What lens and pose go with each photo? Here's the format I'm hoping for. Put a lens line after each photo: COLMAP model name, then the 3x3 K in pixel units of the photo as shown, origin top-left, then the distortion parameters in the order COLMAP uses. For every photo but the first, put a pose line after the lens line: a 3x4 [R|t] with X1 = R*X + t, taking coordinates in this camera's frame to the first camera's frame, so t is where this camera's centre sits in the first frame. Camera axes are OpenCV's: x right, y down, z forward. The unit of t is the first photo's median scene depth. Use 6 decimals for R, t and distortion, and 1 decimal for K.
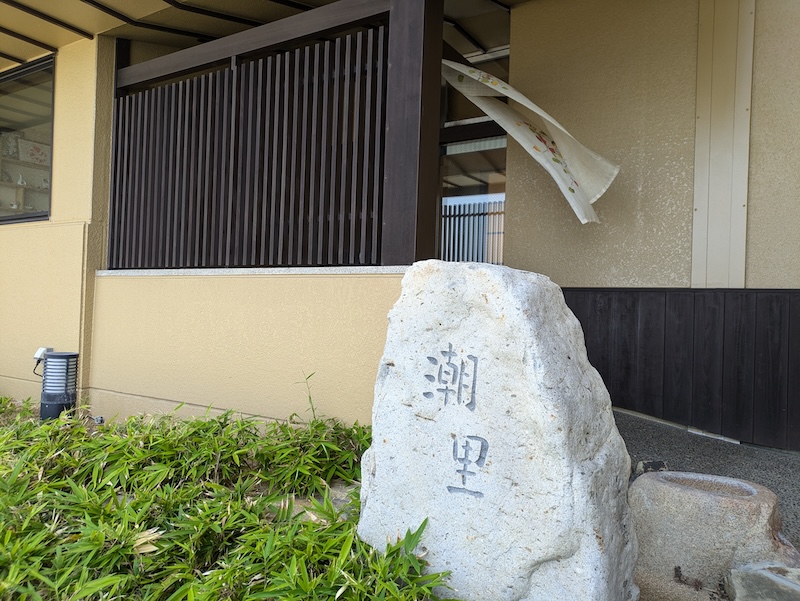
lens RADIAL K [[612.8, 0, 400.0], [0, 612.8, 300.5], [0, 0, 1]] dist [-0.009005, -0.003190]
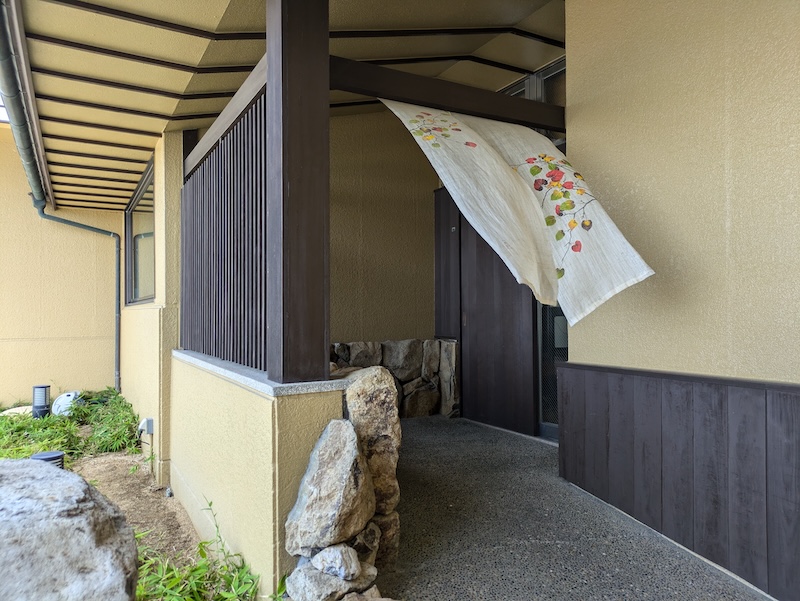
lens RADIAL K [[612.8, 0, 400.0], [0, 612.8, 300.5], [0, 0, 1]] dist [-0.009005, -0.003190]
pose [[0.871652, -0.044803, -0.488074, 0.403943], [0.035766, 0.998973, -0.027827, -0.096931], [0.488819, 0.006799, 0.872359, 0.268606]]
